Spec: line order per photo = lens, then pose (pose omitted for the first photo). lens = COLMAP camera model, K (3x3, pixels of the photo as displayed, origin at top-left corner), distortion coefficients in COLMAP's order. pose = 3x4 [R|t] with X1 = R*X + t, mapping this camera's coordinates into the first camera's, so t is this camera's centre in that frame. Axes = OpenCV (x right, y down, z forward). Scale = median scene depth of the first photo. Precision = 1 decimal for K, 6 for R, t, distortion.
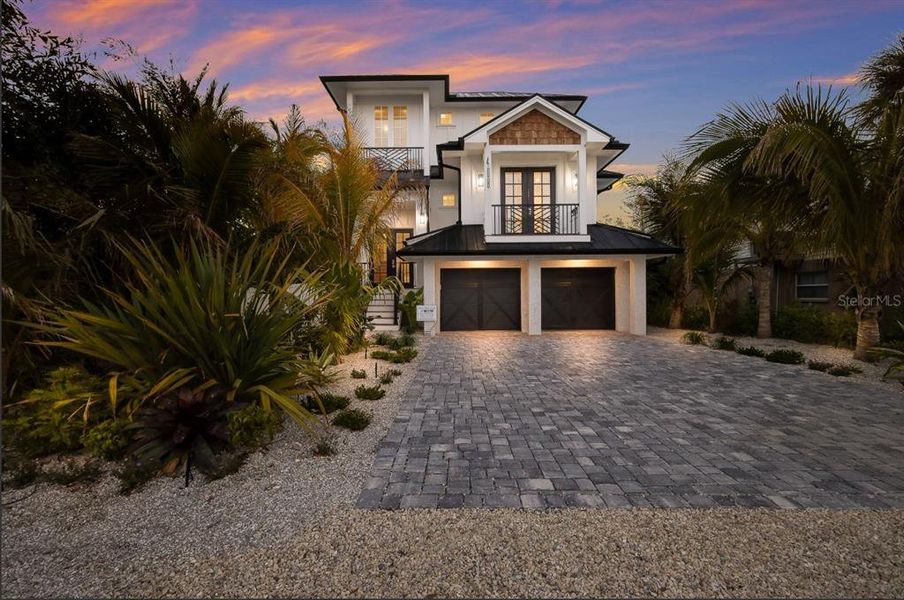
lens RADIAL K [[411.6, 0, 452.0], [0, 411.6, 300.0], [0, 0, 1]] dist [0.014438, -0.000143]
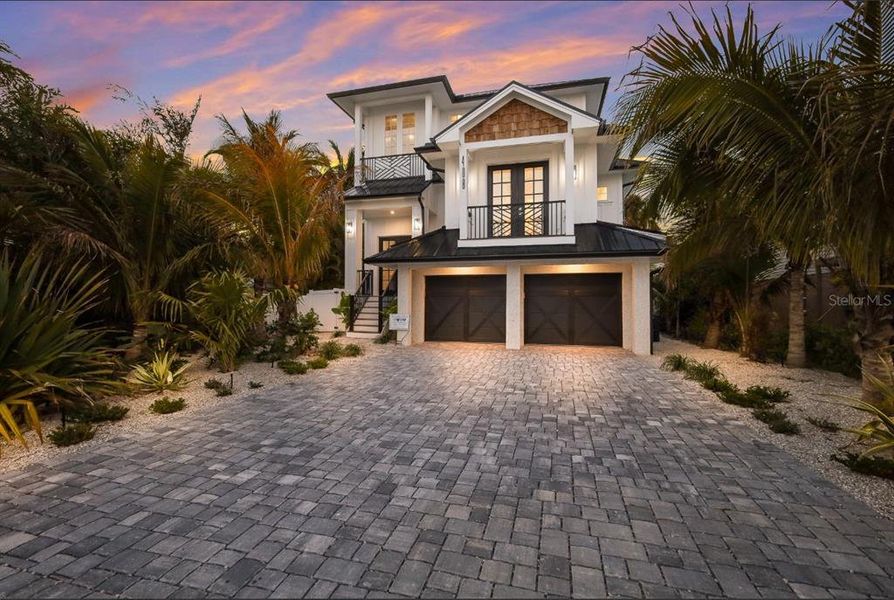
lens RADIAL K [[408.7, 0, 431.7], [0, 408.7, 299.5], [0, 0, 1]] dist [0.005826, 0.000414]
pose [[0.960961, 0.009453, -0.276521, 0.257763], [-0.013601, 0.999822, -0.013086, -0.008383], [0.276348, 0.016336, 0.960919, 0.089417]]
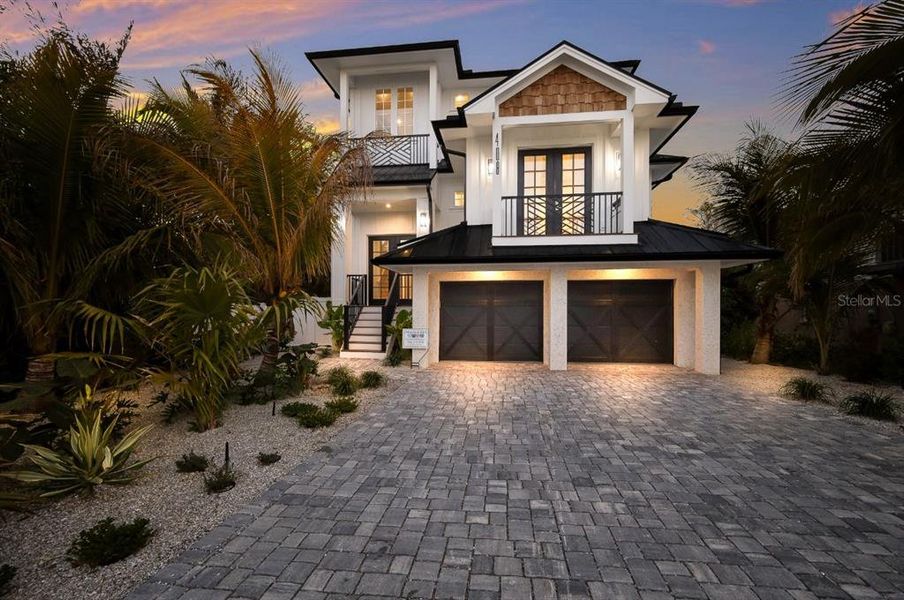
lens RADIAL K [[411.4, 0, 451.4], [0, 411.4, 316.0], [0, 0, 1]] dist [0.018039, -0.000145]
pose [[0.992735, 0.009170, -0.119972, 0.090607], [-0.008885, 0.999956, 0.002915, -0.012653], [0.119993, -0.001828, 0.992773, 0.221625]]
